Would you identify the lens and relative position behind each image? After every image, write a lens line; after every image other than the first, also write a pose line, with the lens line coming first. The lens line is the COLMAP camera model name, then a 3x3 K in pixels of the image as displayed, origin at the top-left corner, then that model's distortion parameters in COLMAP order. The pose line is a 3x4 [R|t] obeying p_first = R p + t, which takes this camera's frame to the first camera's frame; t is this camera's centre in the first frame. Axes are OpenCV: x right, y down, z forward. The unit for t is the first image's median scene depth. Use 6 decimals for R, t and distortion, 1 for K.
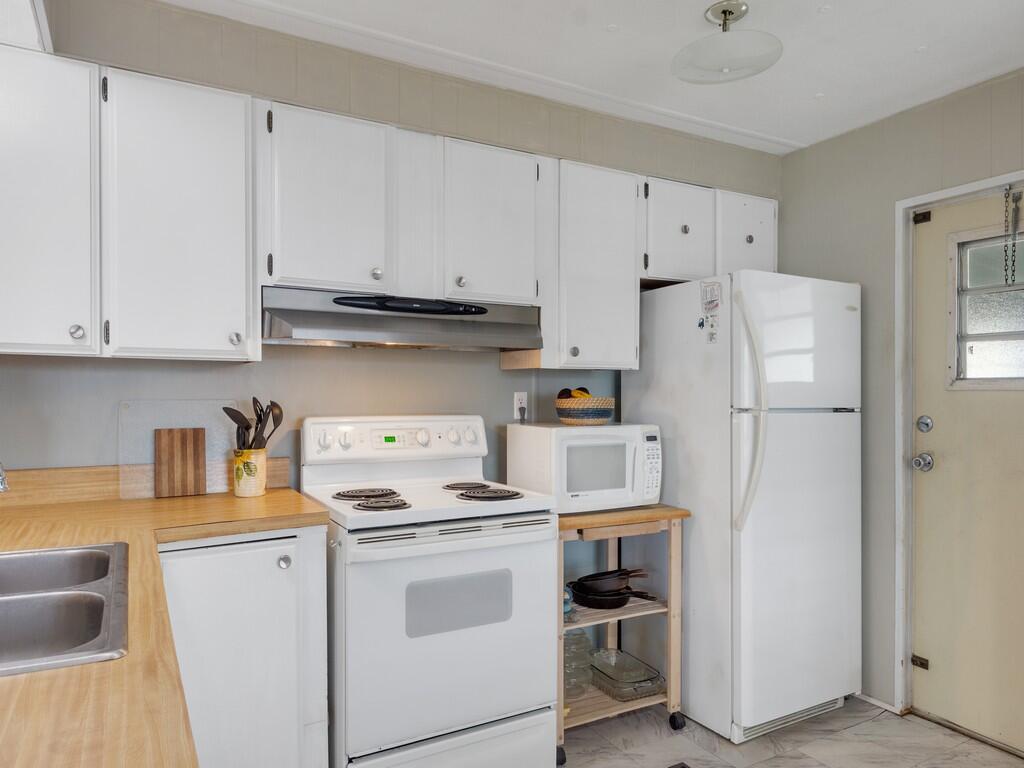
lens RADIAL K [[689.8, 0, 510.4], [0, 689.8, 388.2], [0, 0, 1]] dist [0.001559, 0.000671]
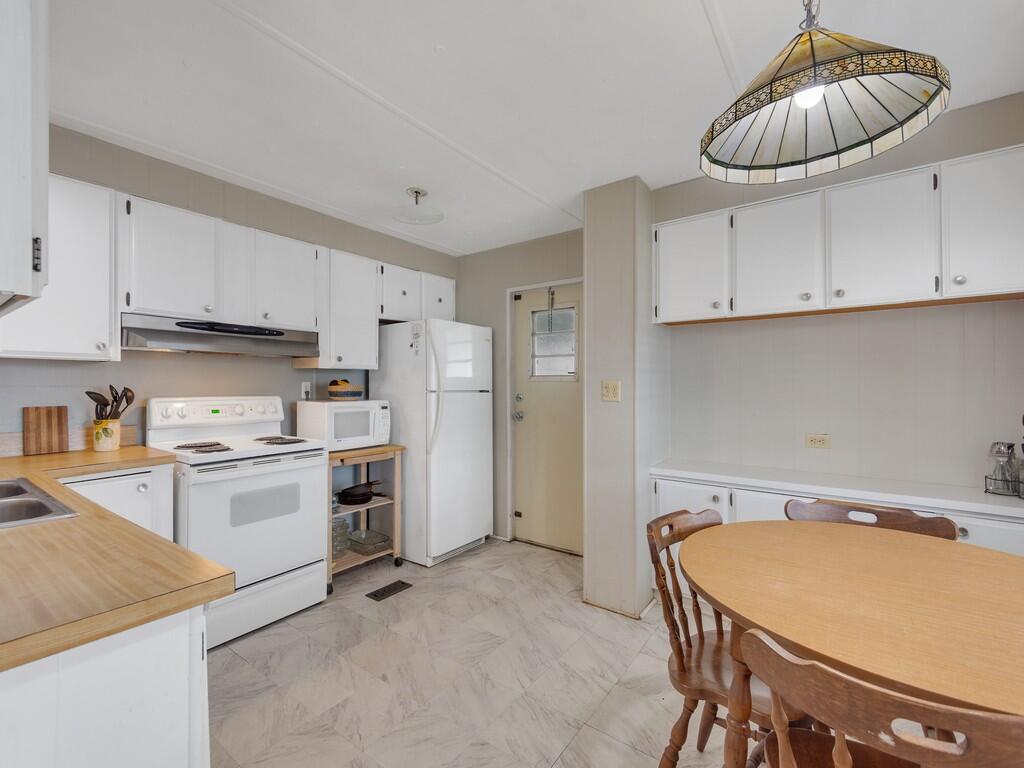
lens RADIAL K [[448.7, 0, 498.5], [0, 448.7, 381.8], [0, 0, 1]] dist [0.011832, 0.000187]
pose [[0.915111, 0.001328, 0.403199, 0.002742], [-0.002554, 0.999994, 0.002502, 0.001496], [-0.403193, -0.003319, 0.915109, -0.209916]]
